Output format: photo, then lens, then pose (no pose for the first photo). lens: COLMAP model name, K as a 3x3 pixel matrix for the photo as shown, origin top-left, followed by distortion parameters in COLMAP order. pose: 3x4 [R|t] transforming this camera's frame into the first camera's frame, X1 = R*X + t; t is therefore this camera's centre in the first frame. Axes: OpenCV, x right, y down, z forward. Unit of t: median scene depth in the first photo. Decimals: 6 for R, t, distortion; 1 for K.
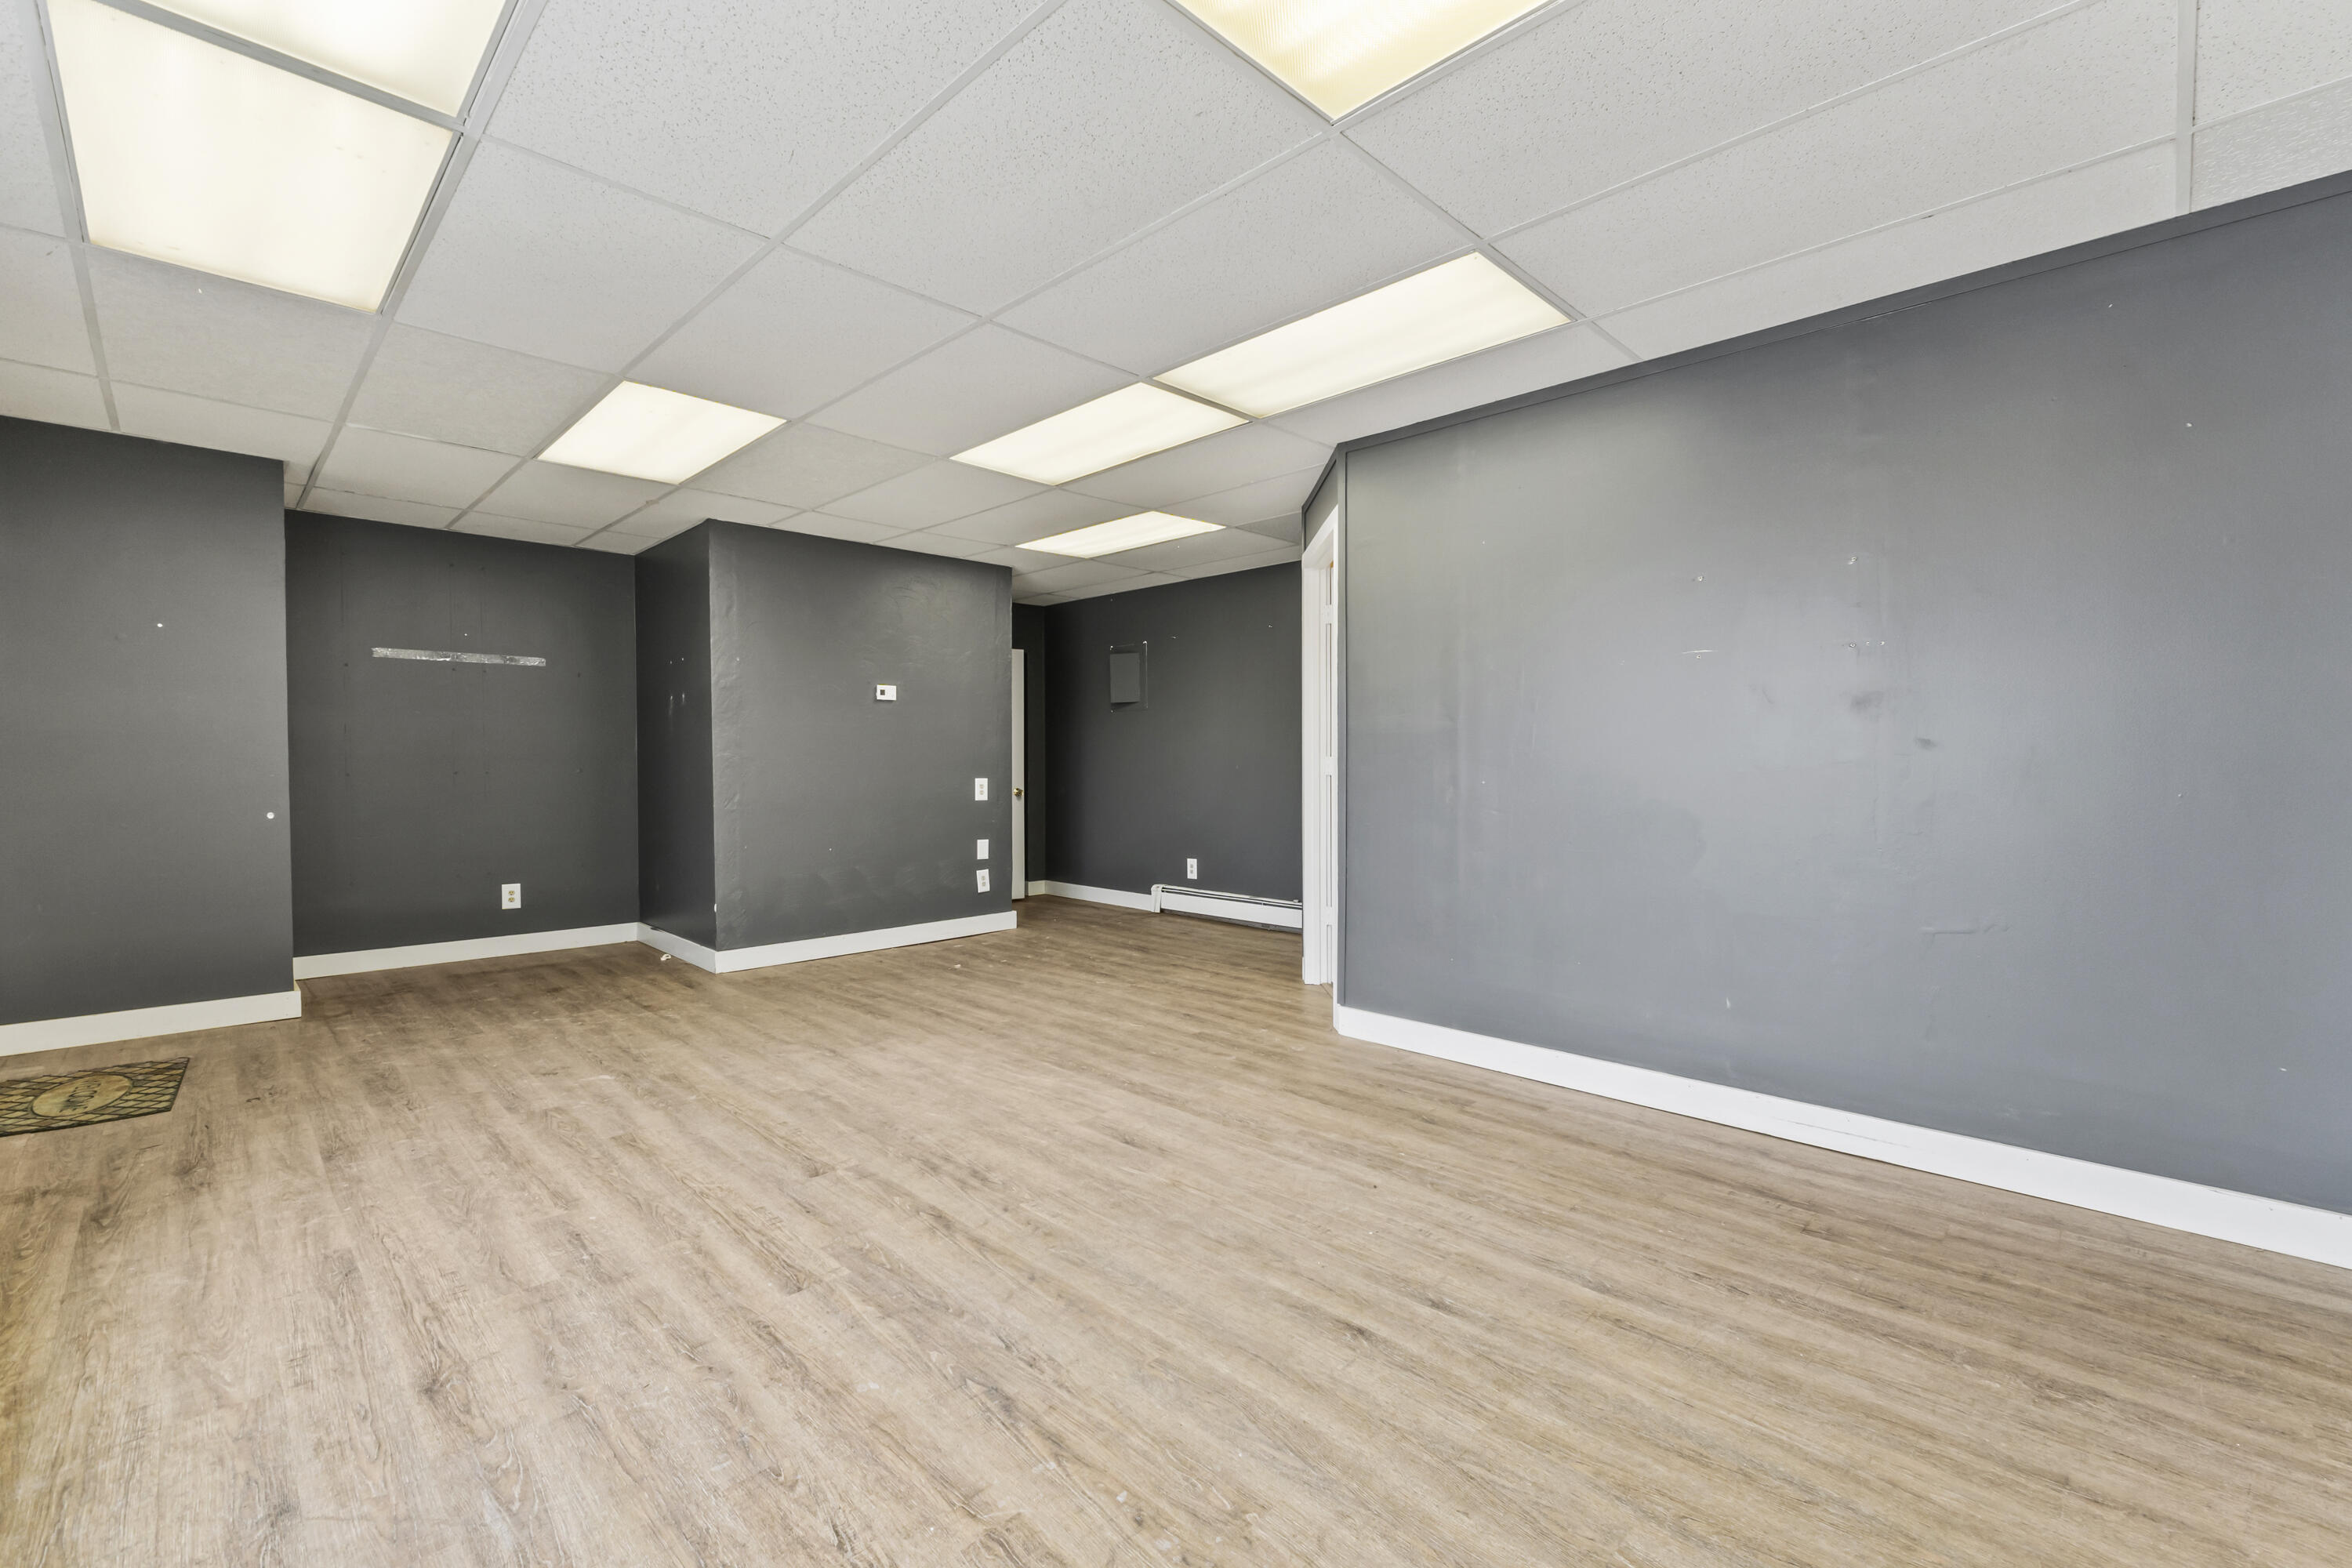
lens RADIAL K [[1000.0, 0, 1169.4], [0, 1000.0, 756.3], [0, 0, 1]] dist [-0.010449, 0.000113]
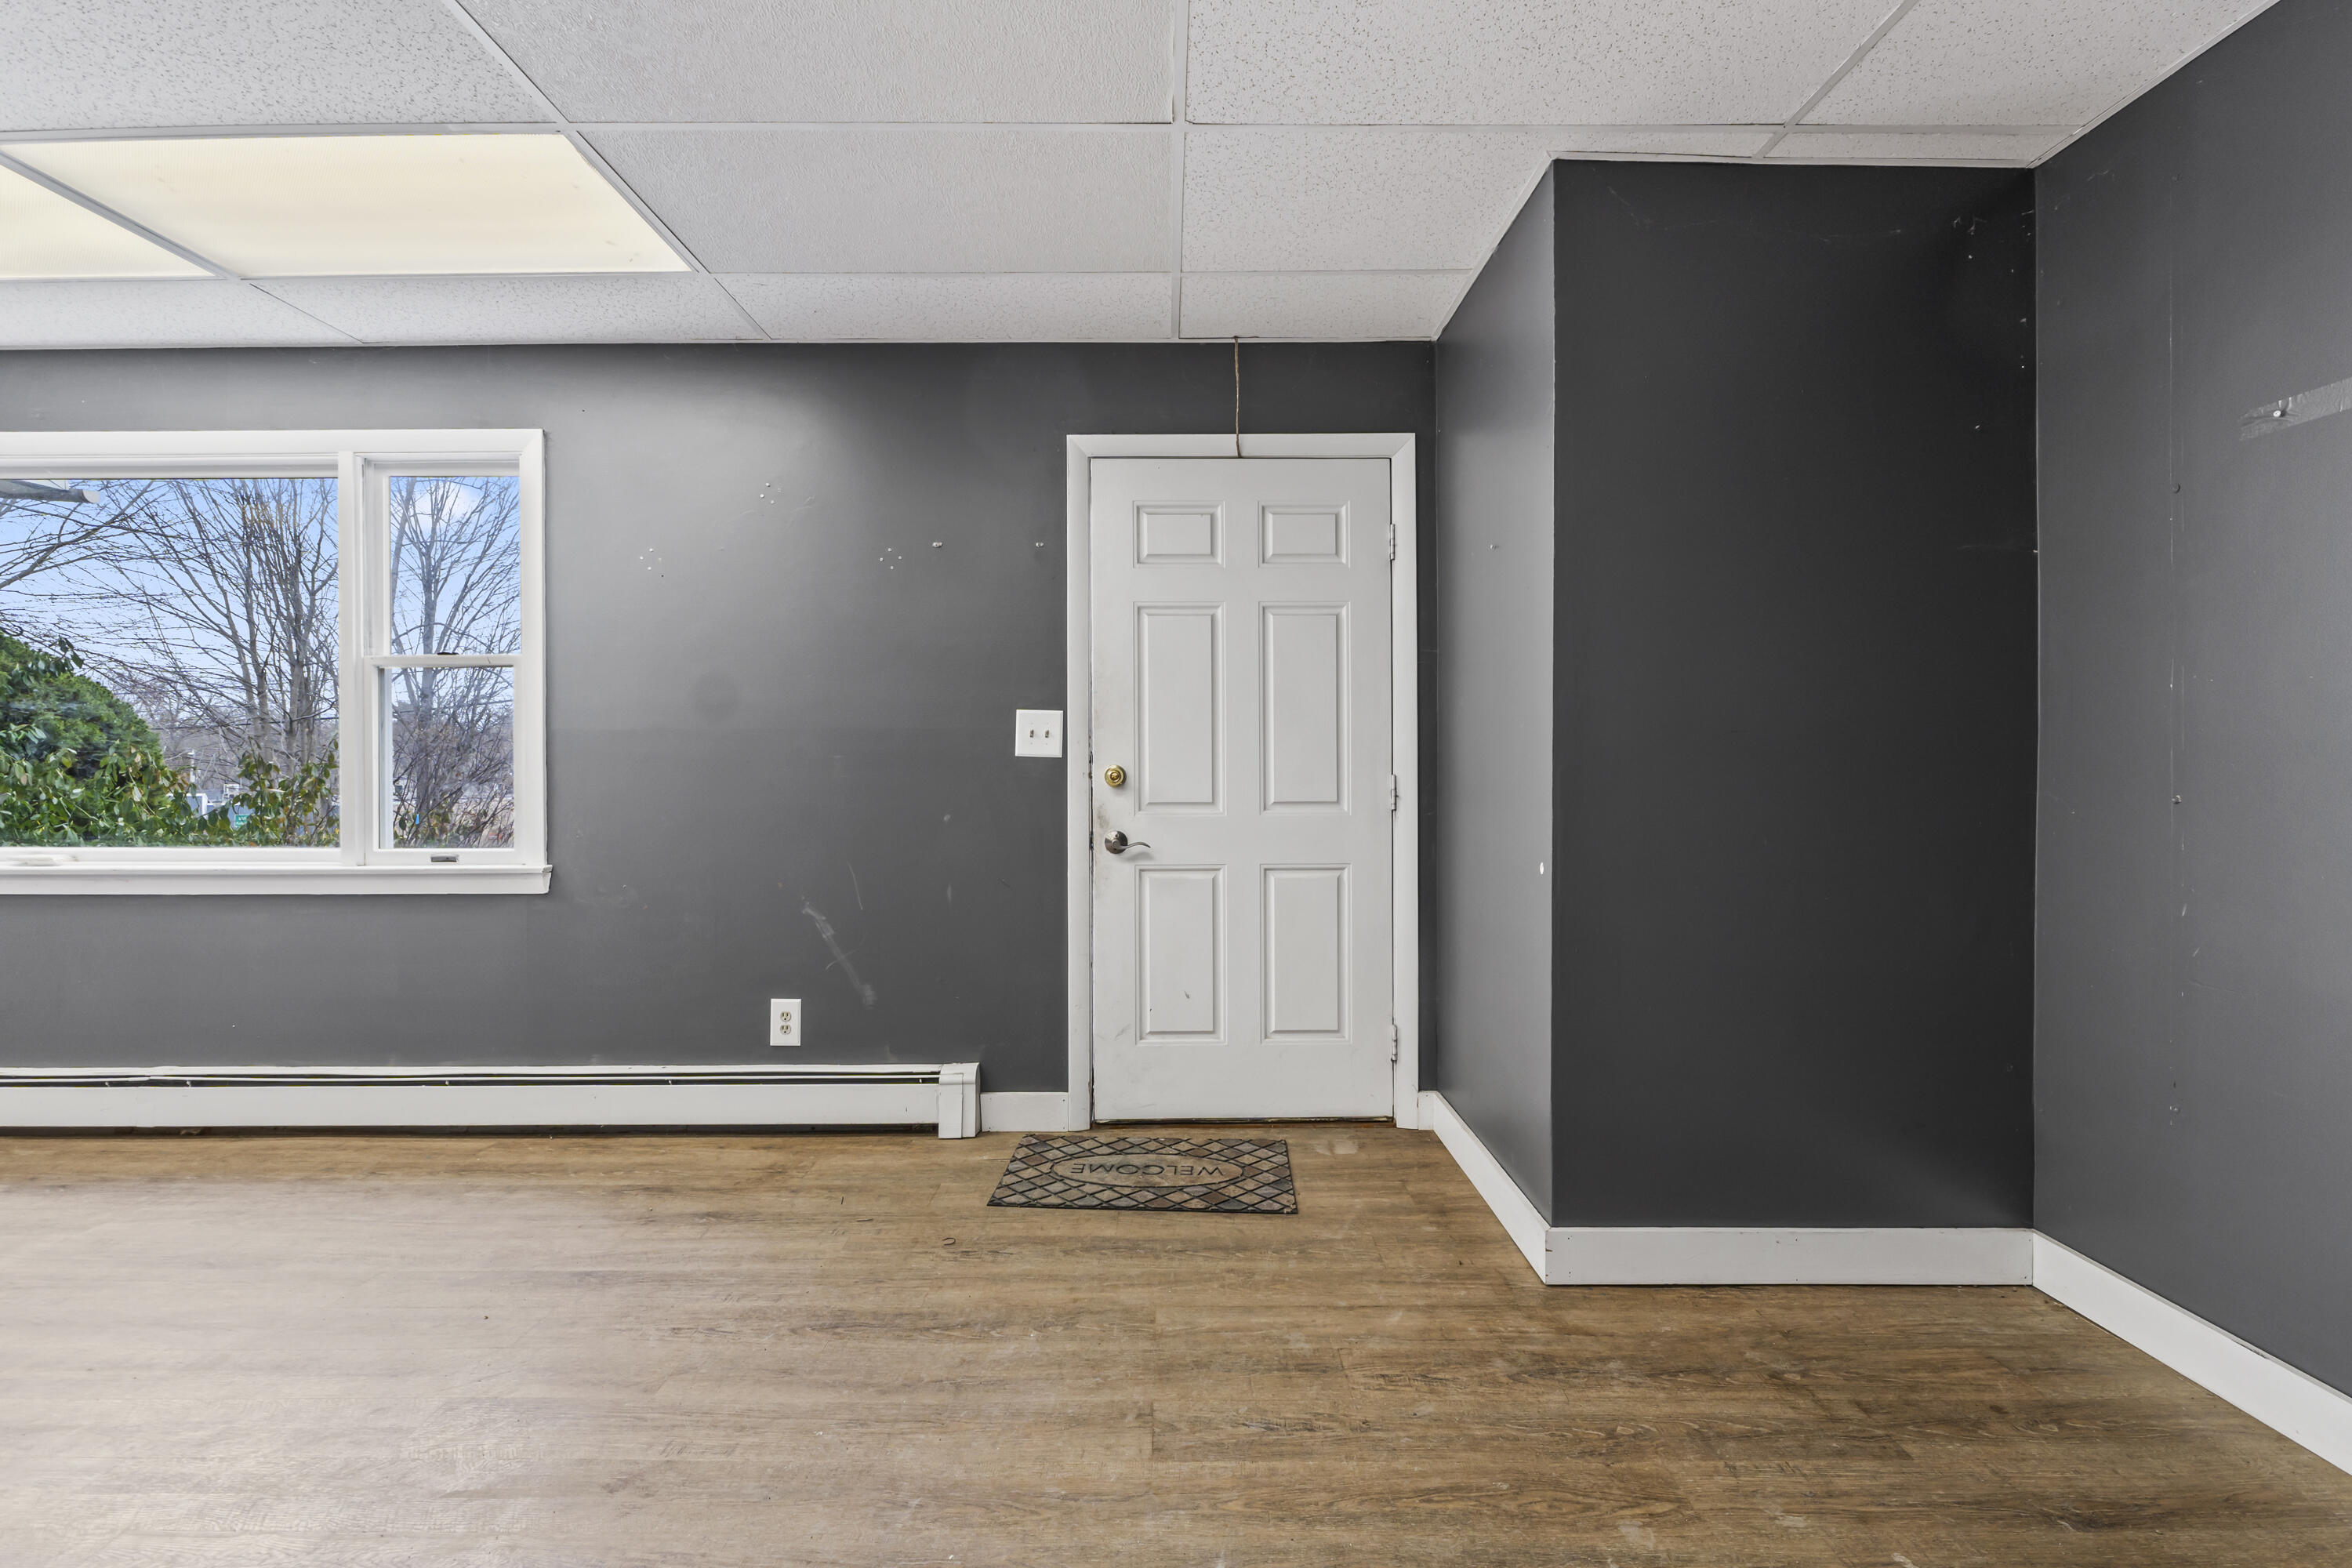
lens RADIAL K [[1088.3, 0, 1339.7], [0, 1088.3, 779.2], [0, 0, 1]] dist [-0.000030, -0.000177]
pose [[-0.702289, 0.010455, -0.711816, -0.661169], [0.007316, 0.999945, 0.007468, 0.010807], [0.711855, 0.000037, -0.702327, 2.041584]]
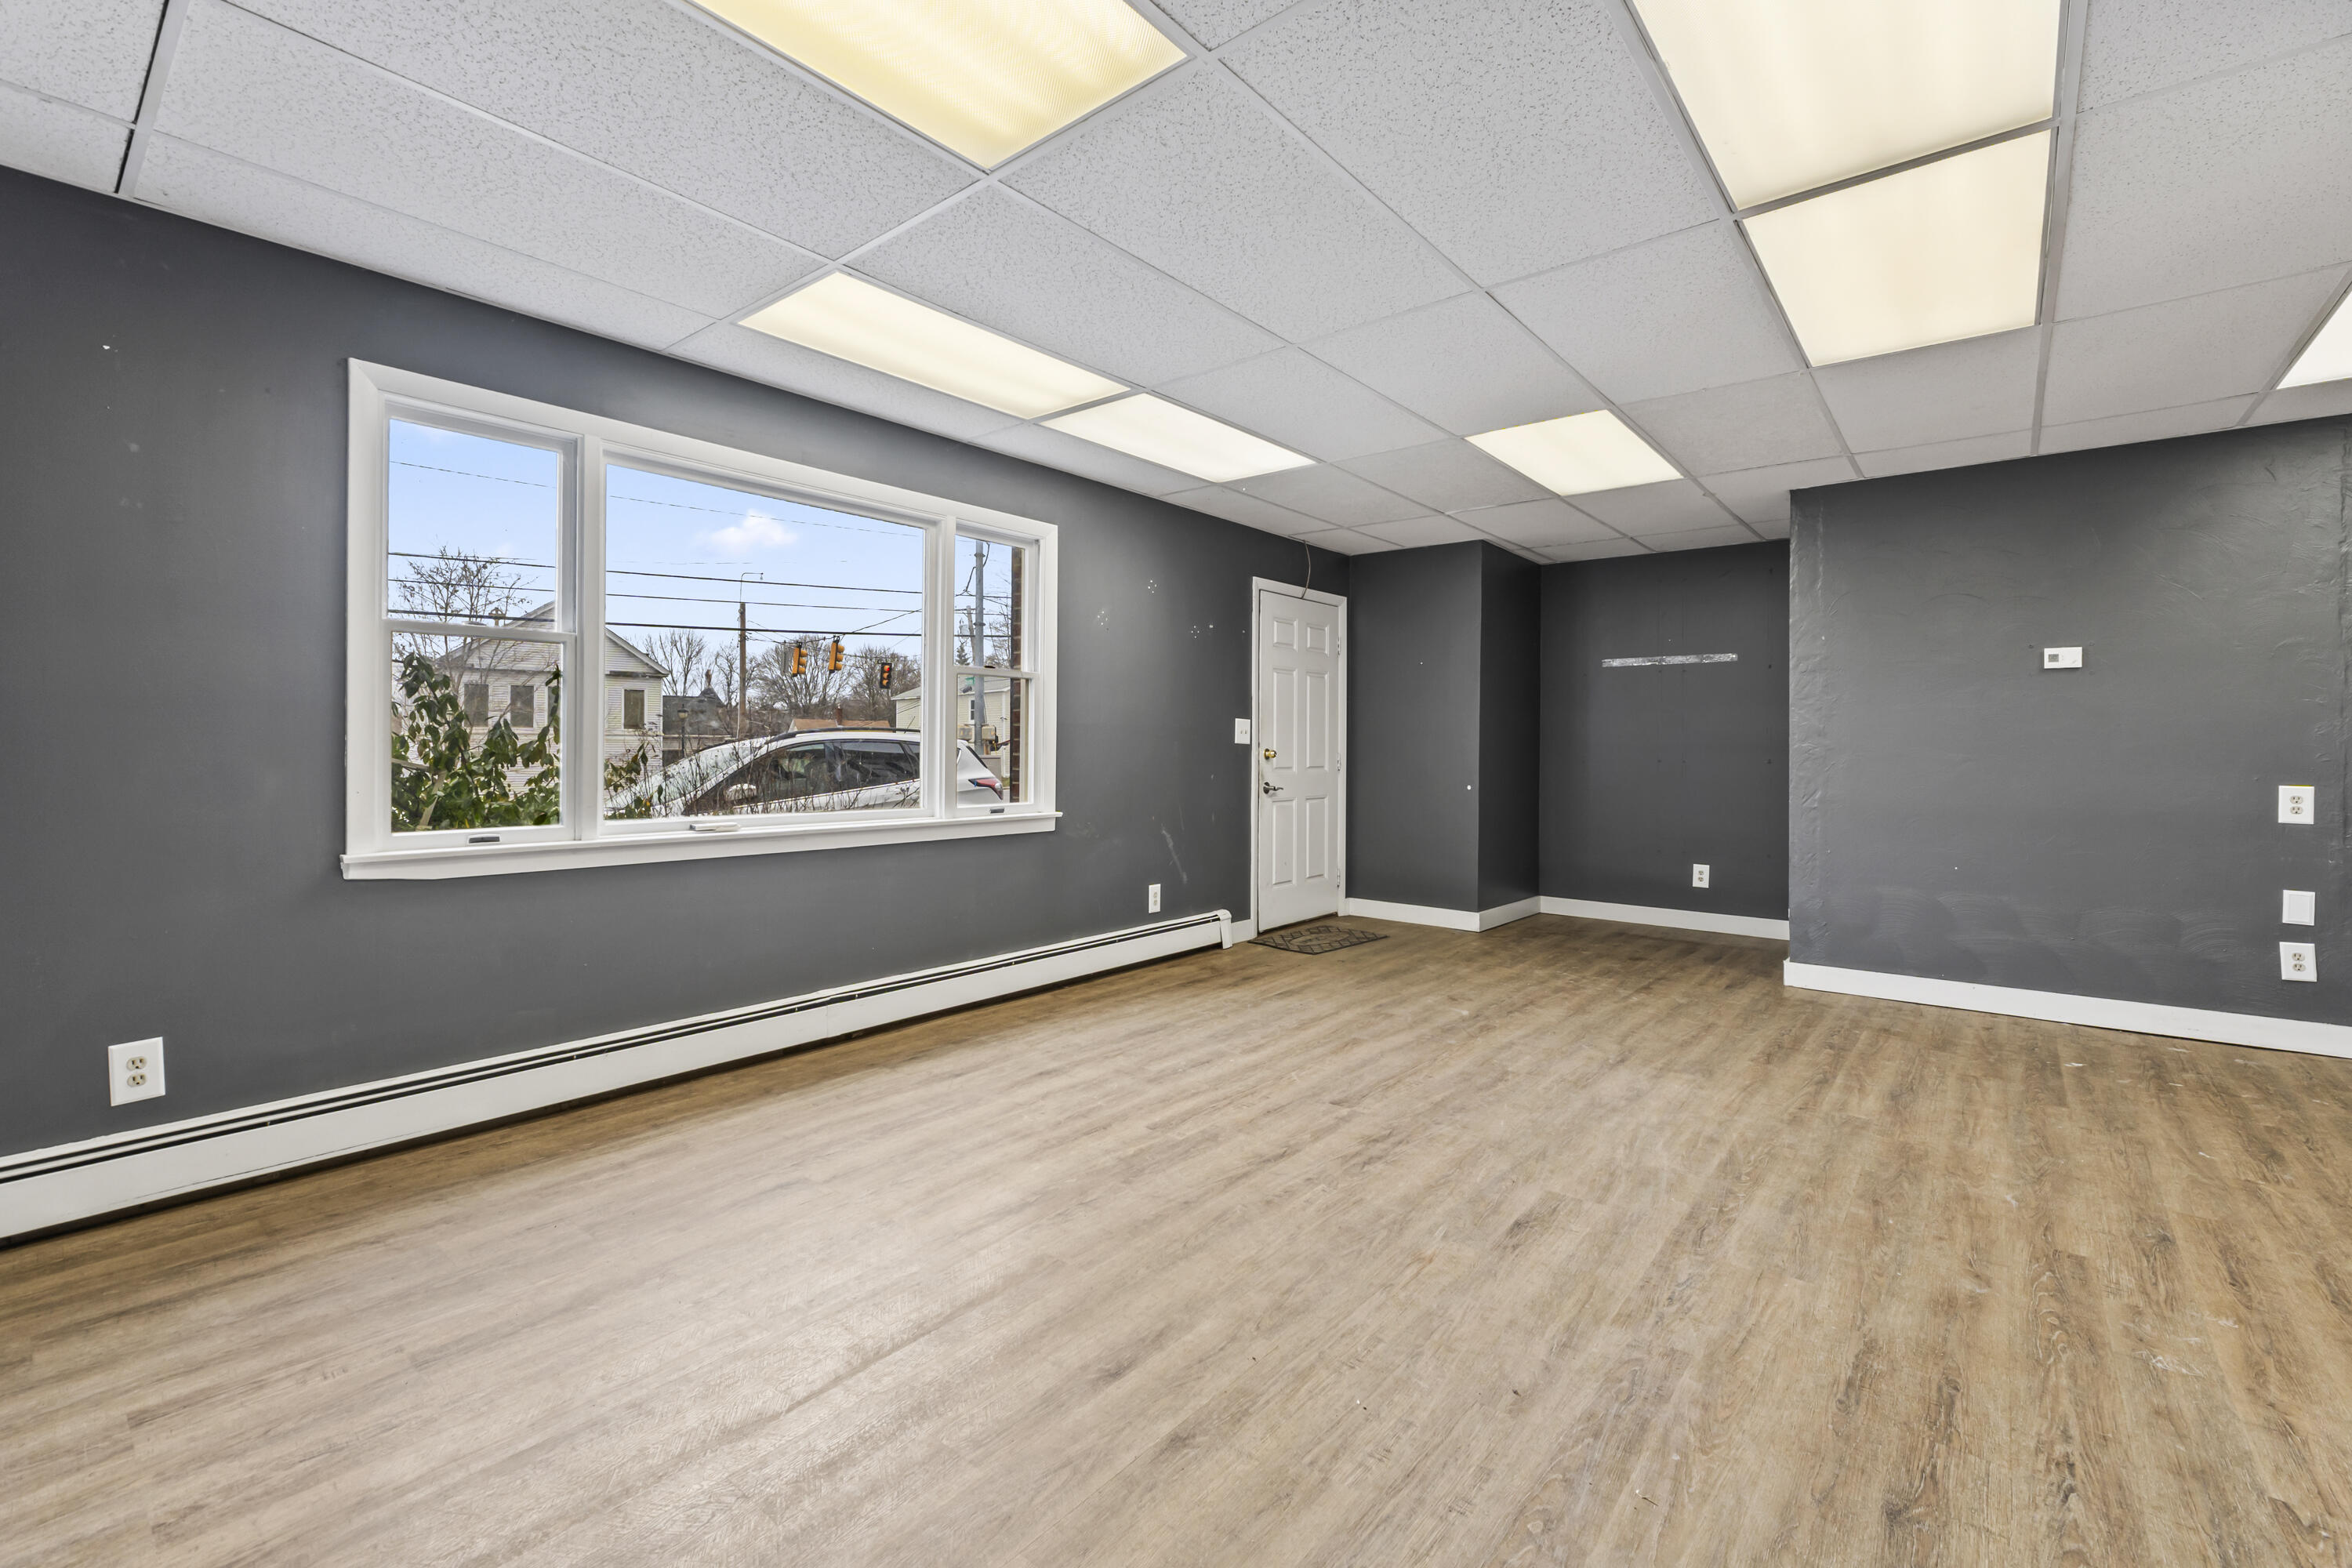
lens RADIAL K [[1000.0, 0, 1169.4], [0, 1000.0, 756.3], [0, 0, 1]] dist [-0.010449, 0.000113]
pose [[0.092225, 0.011592, -0.995671, 0.748188], [-0.000800, 0.999933, 0.011567, -0.004378], [0.995738, -0.000270, 0.092228, 0.651694]]
